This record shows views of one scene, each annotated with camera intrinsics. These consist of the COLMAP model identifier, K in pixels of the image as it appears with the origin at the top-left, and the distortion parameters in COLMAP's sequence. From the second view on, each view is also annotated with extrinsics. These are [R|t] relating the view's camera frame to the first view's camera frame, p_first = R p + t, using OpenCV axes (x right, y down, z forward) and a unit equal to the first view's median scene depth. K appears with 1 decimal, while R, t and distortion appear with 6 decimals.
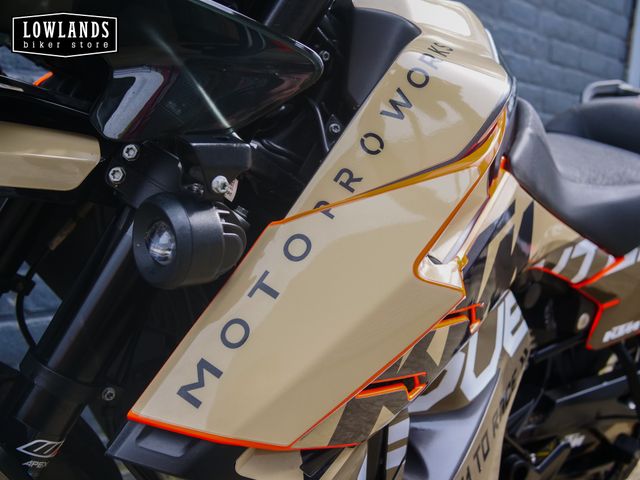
lens RADIAL K [[730.3, 0, 320.0], [0, 730.3, 240.0], [0, 0, 1]] dist [-0.010850, 0.012062]
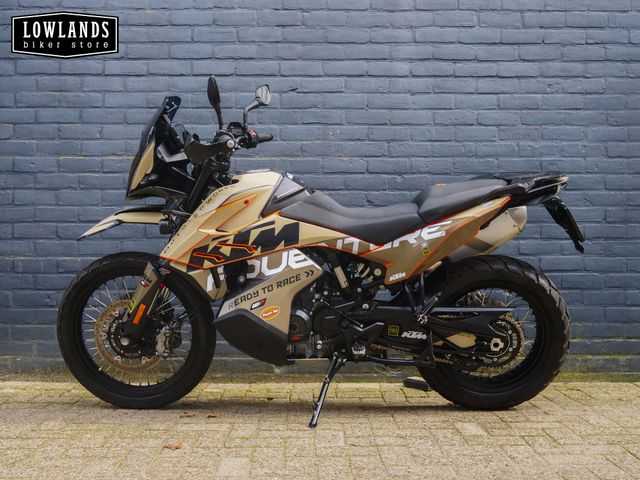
lens RADIAL K [[743.4, 0, 320.0], [0, 743.4, 240.0], [0, 0, 1]] dist [-0.009749, 0.004907]
pose [[0.709868, -0.097565, -0.697544, 3.693779], [-0.040234, 0.983125, -0.178453, 0.855234], [0.703184, 0.154743, 0.693964, -1.753561]]
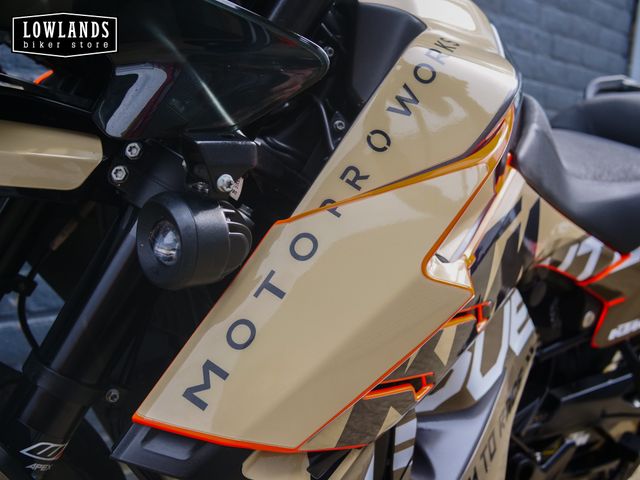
lens RADIAL K [[730.8, 0, 316.5], [0, 730.8, 243.1], [0, 0, 1]] dist [-0.006076, -0.000927]
pose [[0.999978, -0.004591, -0.004700, -0.007077], [0.004624, 0.999965, 0.007021, -0.001119], [0.004668, -0.007043, 0.999964, 0.012251]]
